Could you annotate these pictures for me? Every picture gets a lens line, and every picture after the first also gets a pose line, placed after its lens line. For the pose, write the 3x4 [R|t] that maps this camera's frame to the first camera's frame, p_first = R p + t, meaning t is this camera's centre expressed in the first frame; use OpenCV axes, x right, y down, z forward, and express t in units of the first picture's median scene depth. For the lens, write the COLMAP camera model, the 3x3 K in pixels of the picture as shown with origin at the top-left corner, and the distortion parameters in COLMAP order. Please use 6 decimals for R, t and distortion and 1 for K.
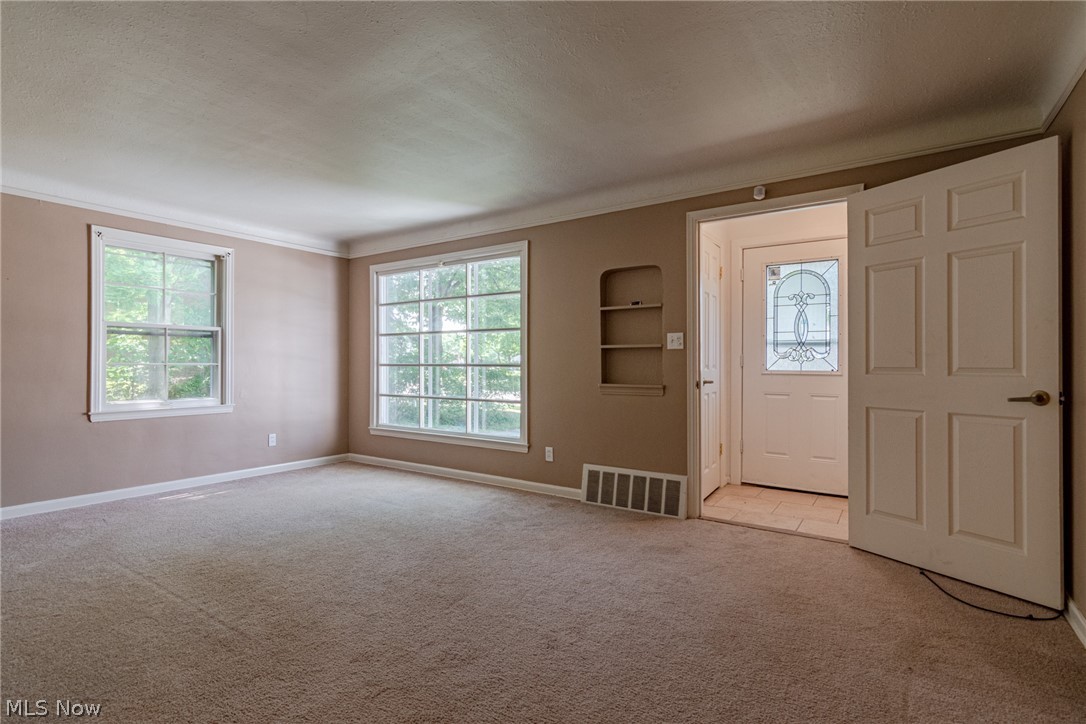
lens RADIAL K [[538.7, 0, 540.5], [0, 538.7, 362.6], [0, 0, 1]] dist [-0.003989, 0.001358]
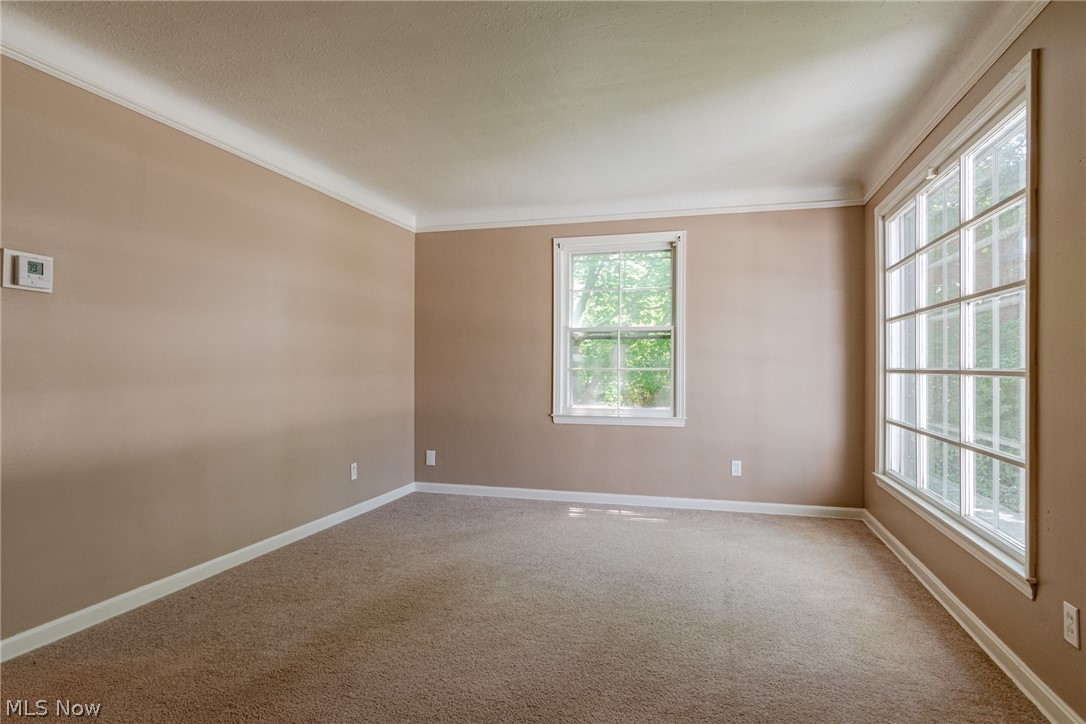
lens RADIAL K [[620.0, 0, 542.8], [0, 620.0, 362.7], [0, 0, 1]] dist [-0.004334, -0.002119]
pose [[0.308866, -0.008006, -0.951072, 0.281883], [0.000623, 0.999966, -0.008215, 0.000770], [0.951105, 0.001945, 0.308861, 0.515745]]
